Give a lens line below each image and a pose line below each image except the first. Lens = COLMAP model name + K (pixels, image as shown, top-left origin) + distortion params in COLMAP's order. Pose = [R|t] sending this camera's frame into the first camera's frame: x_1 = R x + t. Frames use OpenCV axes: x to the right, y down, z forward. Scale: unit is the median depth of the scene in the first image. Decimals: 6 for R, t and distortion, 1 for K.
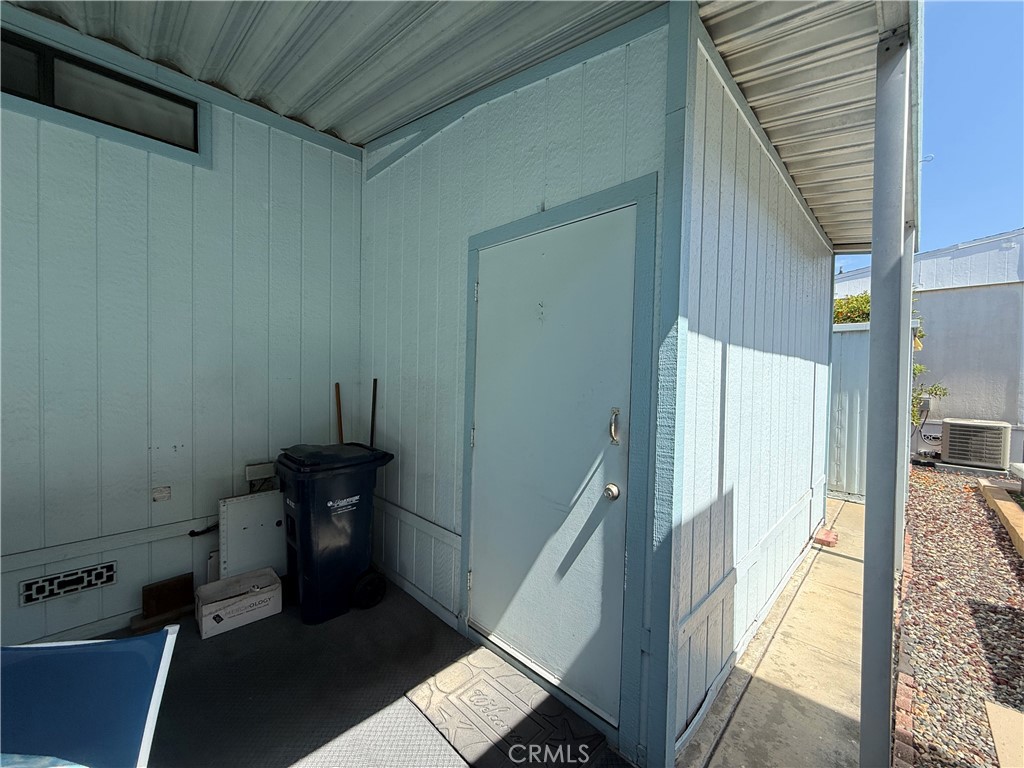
lens RADIAL K [[401.6, 0, 512.0], [0, 401.6, 384.0], [0, 0, 1]] dist [-0.000416, -0.000082]
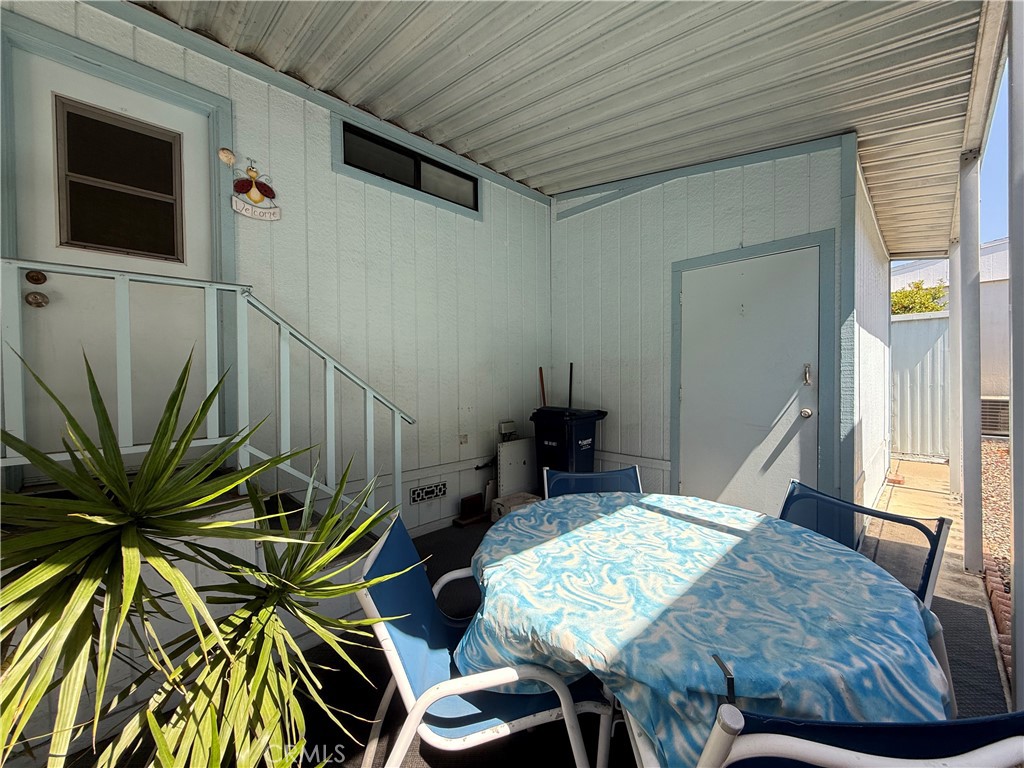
lens RADIAL K [[401.6, 0, 512.0], [0, 401.6, 384.0], [0, 0, 1]] dist [-0.000416, -0.000082]
pose [[0.999527, -0.026533, -0.015562, -0.711330], [0.026341, 0.999576, -0.012382, 0.097211], [0.015884, 0.011966, 0.999802, -0.532697]]
